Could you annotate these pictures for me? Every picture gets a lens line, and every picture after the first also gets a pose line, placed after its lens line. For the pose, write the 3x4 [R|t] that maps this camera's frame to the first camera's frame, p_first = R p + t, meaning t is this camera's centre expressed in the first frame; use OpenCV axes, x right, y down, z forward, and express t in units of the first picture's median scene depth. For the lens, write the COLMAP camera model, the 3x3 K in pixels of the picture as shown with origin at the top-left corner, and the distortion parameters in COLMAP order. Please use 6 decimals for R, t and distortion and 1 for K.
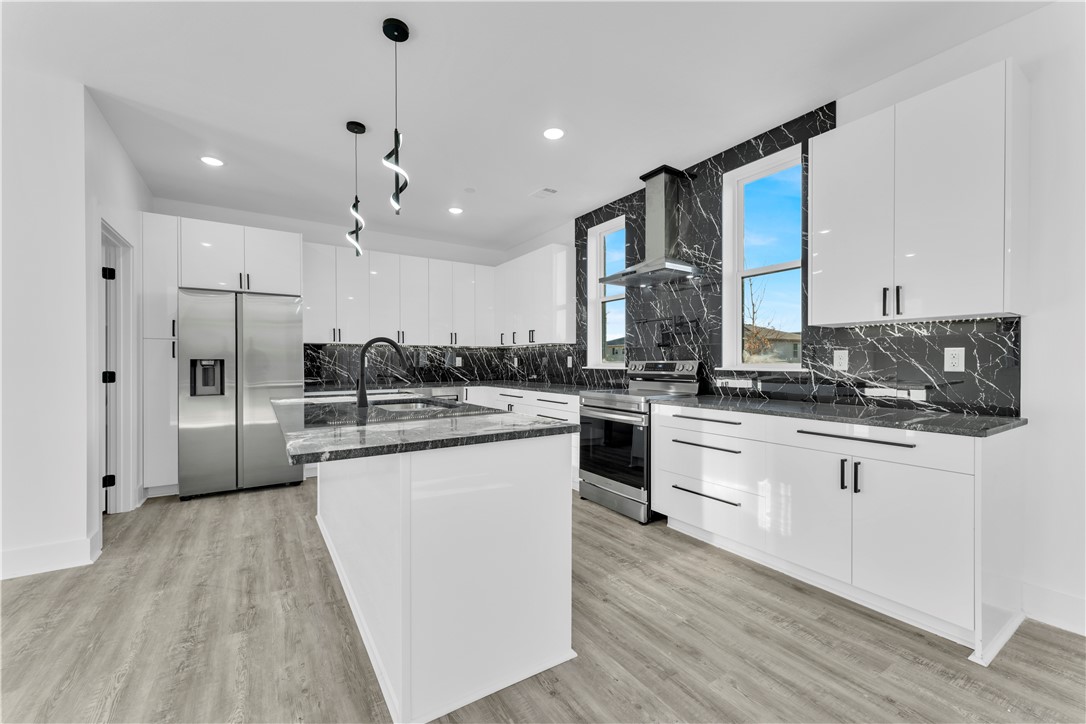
lens RADIAL K [[443.9, 0, 553.8], [0, 443.9, 363.7], [0, 0, 1]] dist [0.002792, -0.000029]
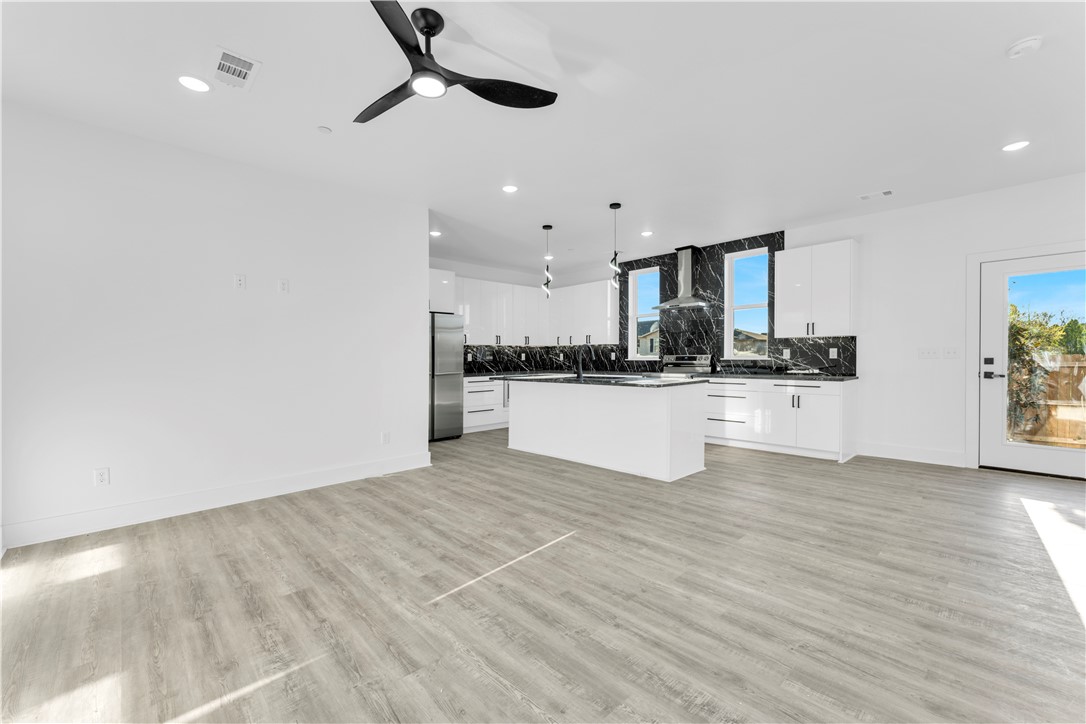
lens RADIAL K [[443.9, 0, 561.5], [0, 443.9, 368.5], [0, 0, 1]] dist [0.002792, -0.000029]
pose [[0.978866, -0.010412, 0.204237, -0.658006], [0.006492, 0.999782, 0.019856, 0.009598], [-0.204400, -0.018110, 0.978720, -0.672774]]
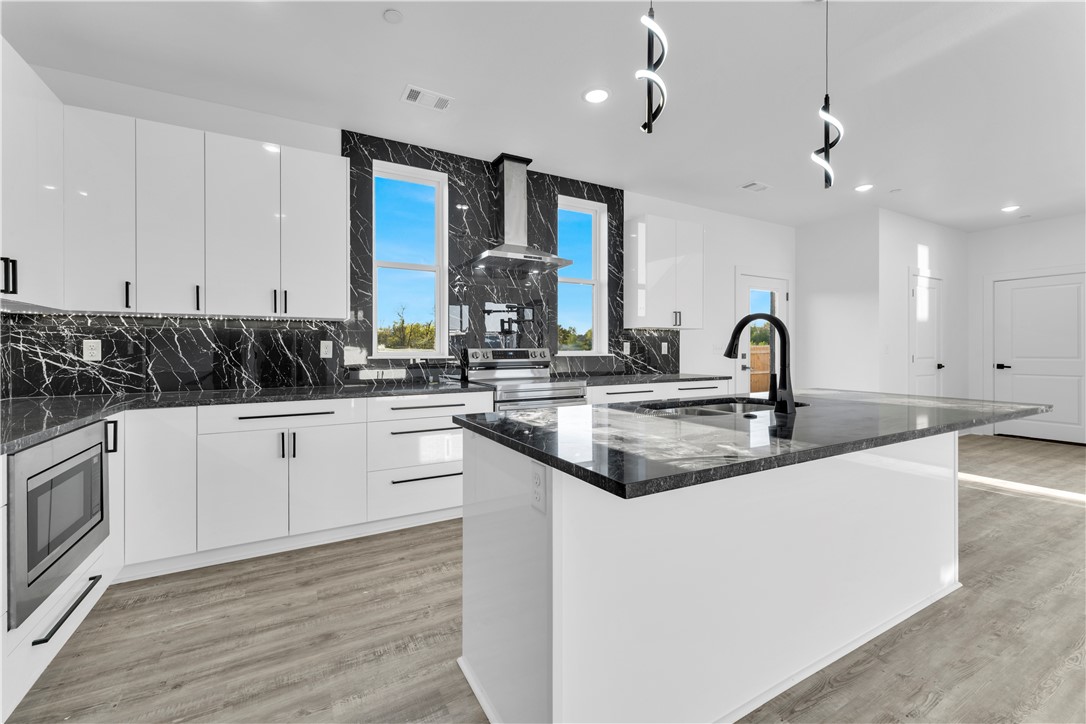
lens RADIAL K [[443.9, 0, 520.6], [0, 443.9, 357.8], [0, 0, 1]] dist [0.002792, -0.000029]
pose [[0.099741, -0.022399, 0.994761, -0.826089], [0.001729, 0.999749, 0.022338, -0.008356], [-0.995012, -0.000508, 0.099755, 0.960294]]
